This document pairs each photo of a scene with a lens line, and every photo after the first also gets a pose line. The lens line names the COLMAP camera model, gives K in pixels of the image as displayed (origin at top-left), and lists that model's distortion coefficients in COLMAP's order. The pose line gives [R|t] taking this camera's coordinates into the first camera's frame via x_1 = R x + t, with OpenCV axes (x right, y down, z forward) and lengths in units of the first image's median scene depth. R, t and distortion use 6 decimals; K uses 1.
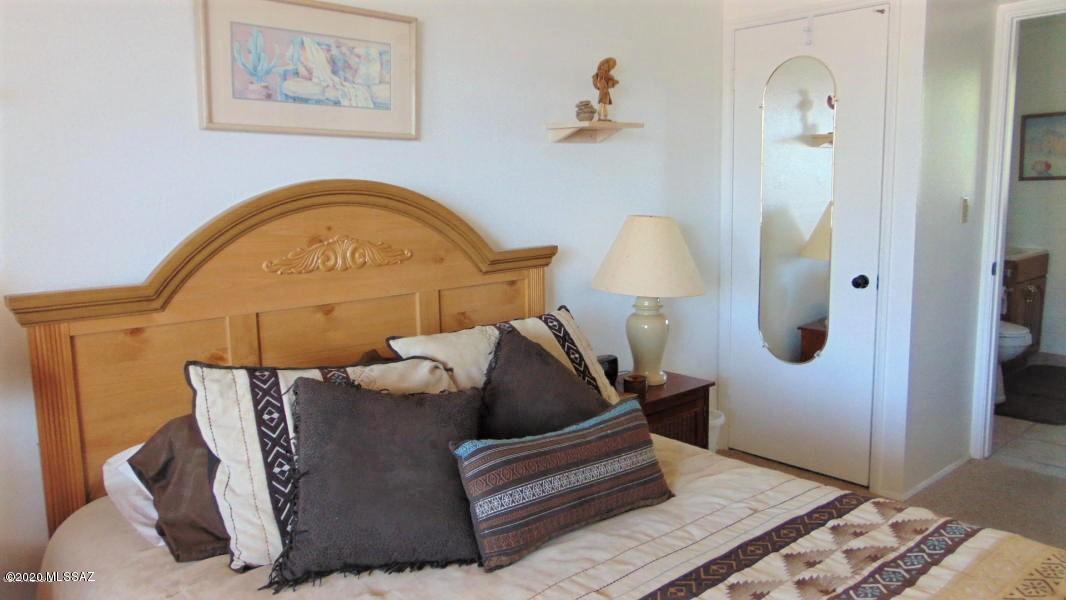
lens RADIAL K [[801.4, 0, 530.1], [0, 801.4, 294.7], [0, 0, 1]] dist [-0.005876, 0.004791]
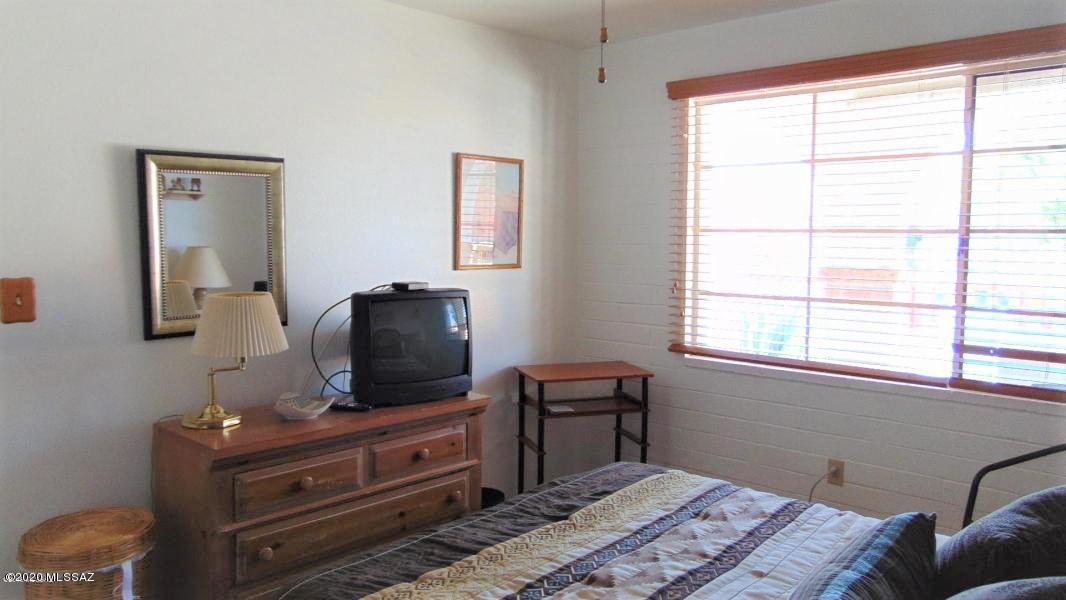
lens RADIAL K [[801.4, 0, 530.1], [0, 801.4, 294.7], [0, 0, 1]] dist [-0.005876, 0.004791]
pose [[-0.996146, 0.024276, -0.084285, 0.352192], [0.005335, 0.975925, 0.218043, -0.217945], [0.087549, 0.216753, -0.972293, 1.330338]]
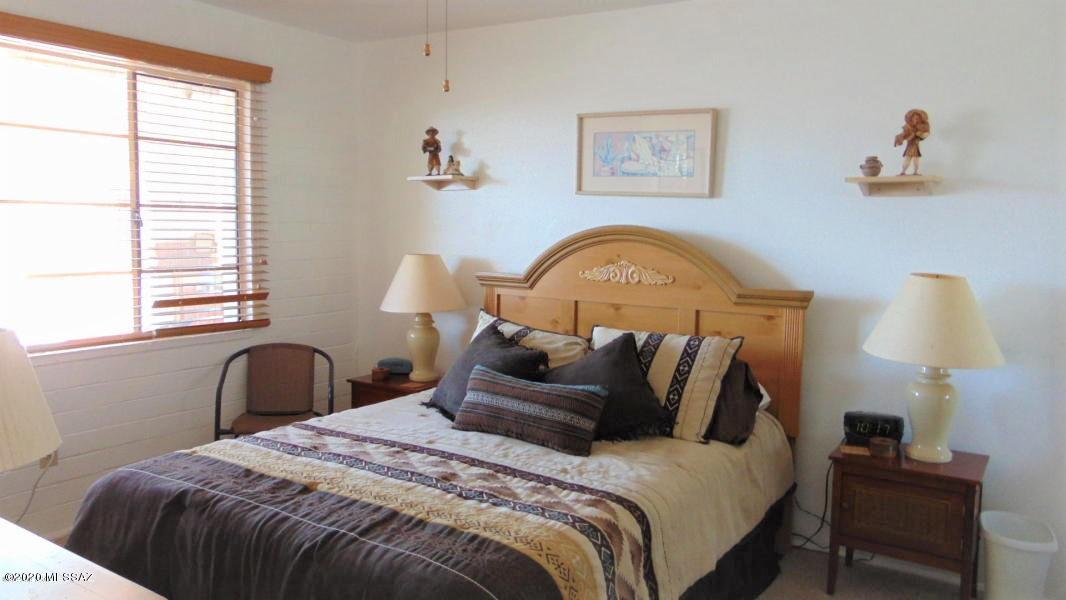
lens RADIAL K [[801.4, 0, 530.1], [0, 801.4, 294.7], [0, 0, 1]] dist [-0.005876, 0.004791]
pose [[0.249849, 0.108040, -0.962239, 1.214242], [-0.160240, 0.984667, 0.068952, -0.086977], [0.954934, 0.136961, 0.263330, 0.427671]]
